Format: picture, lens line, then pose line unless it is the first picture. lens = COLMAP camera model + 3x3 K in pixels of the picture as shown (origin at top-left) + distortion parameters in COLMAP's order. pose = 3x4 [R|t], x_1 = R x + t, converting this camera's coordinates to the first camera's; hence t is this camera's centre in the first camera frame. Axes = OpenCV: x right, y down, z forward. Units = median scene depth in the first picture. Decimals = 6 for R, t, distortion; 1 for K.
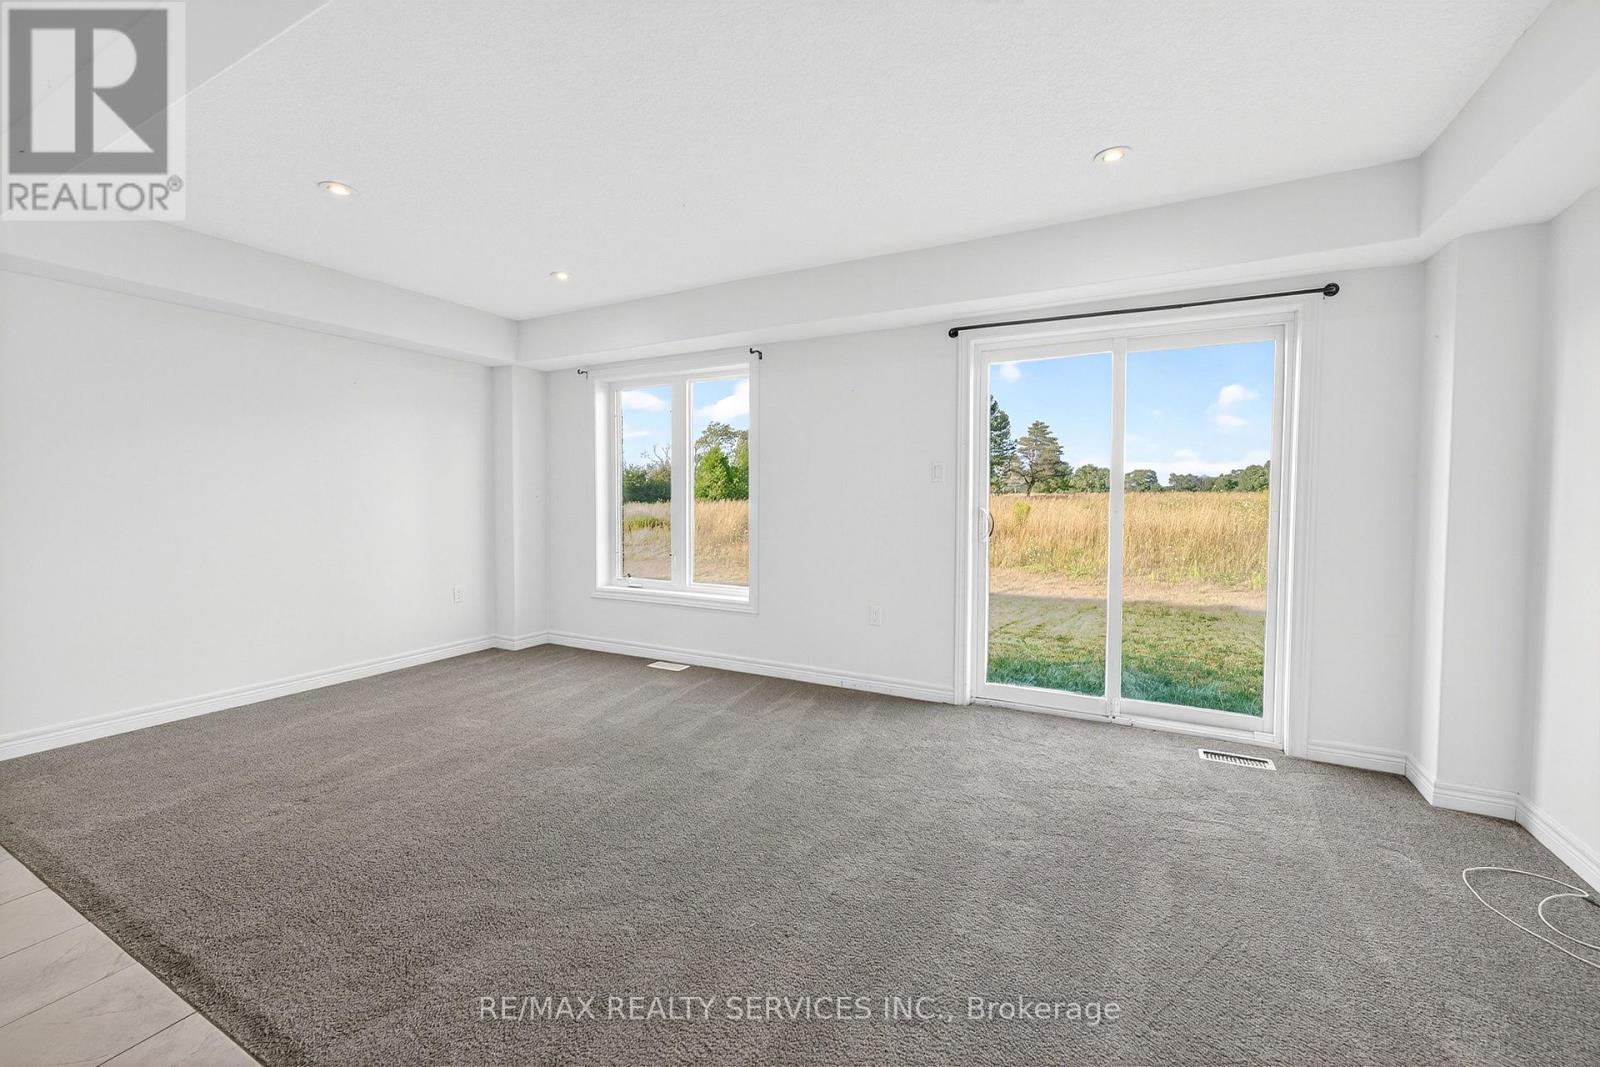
lens RADIAL K [[643.3, 0, 811.1], [0, 643.3, 519.0], [0, 0, 1]] dist [0.002784, 0.000077]
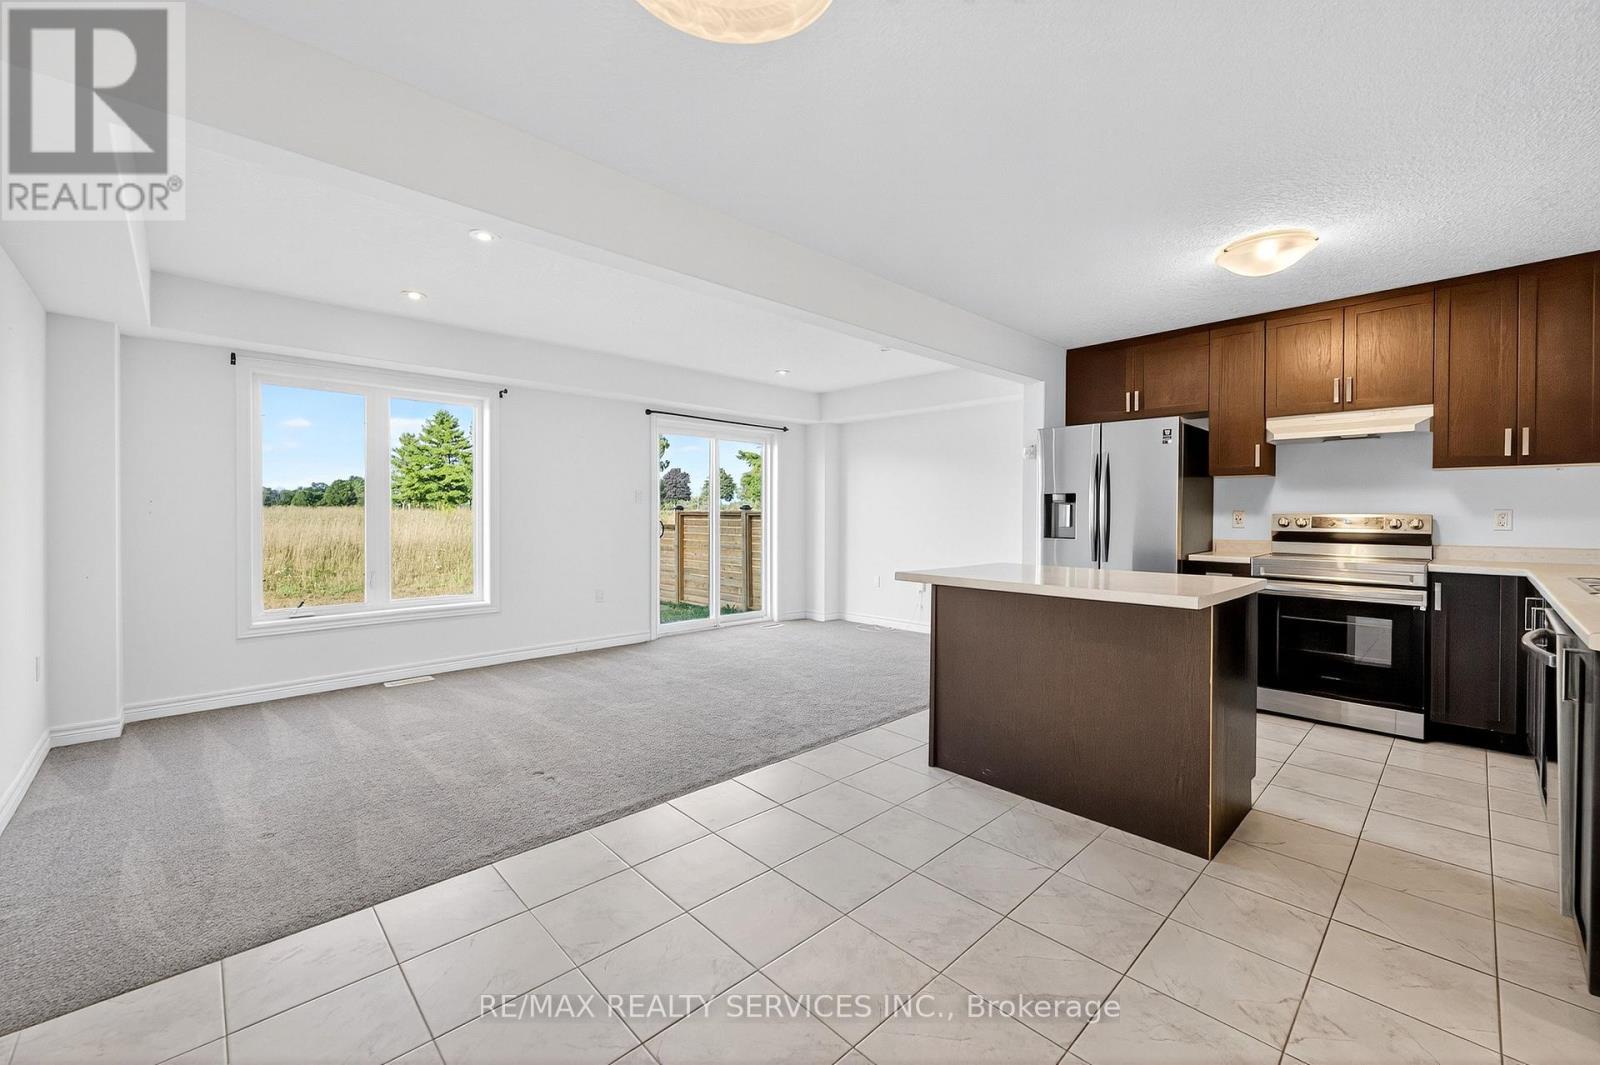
lens RADIAL K [[643.3, 0, 811.1], [0, 643.3, 518.0], [0, 0, 1]] dist [0.002784, 0.000077]
pose [[0.316188, -0.009806, 0.948646, -0.959634], [0.032643, 0.999467, -0.000549, -0.005093], [-0.948135, 0.031140, 0.316340, 0.080395]]
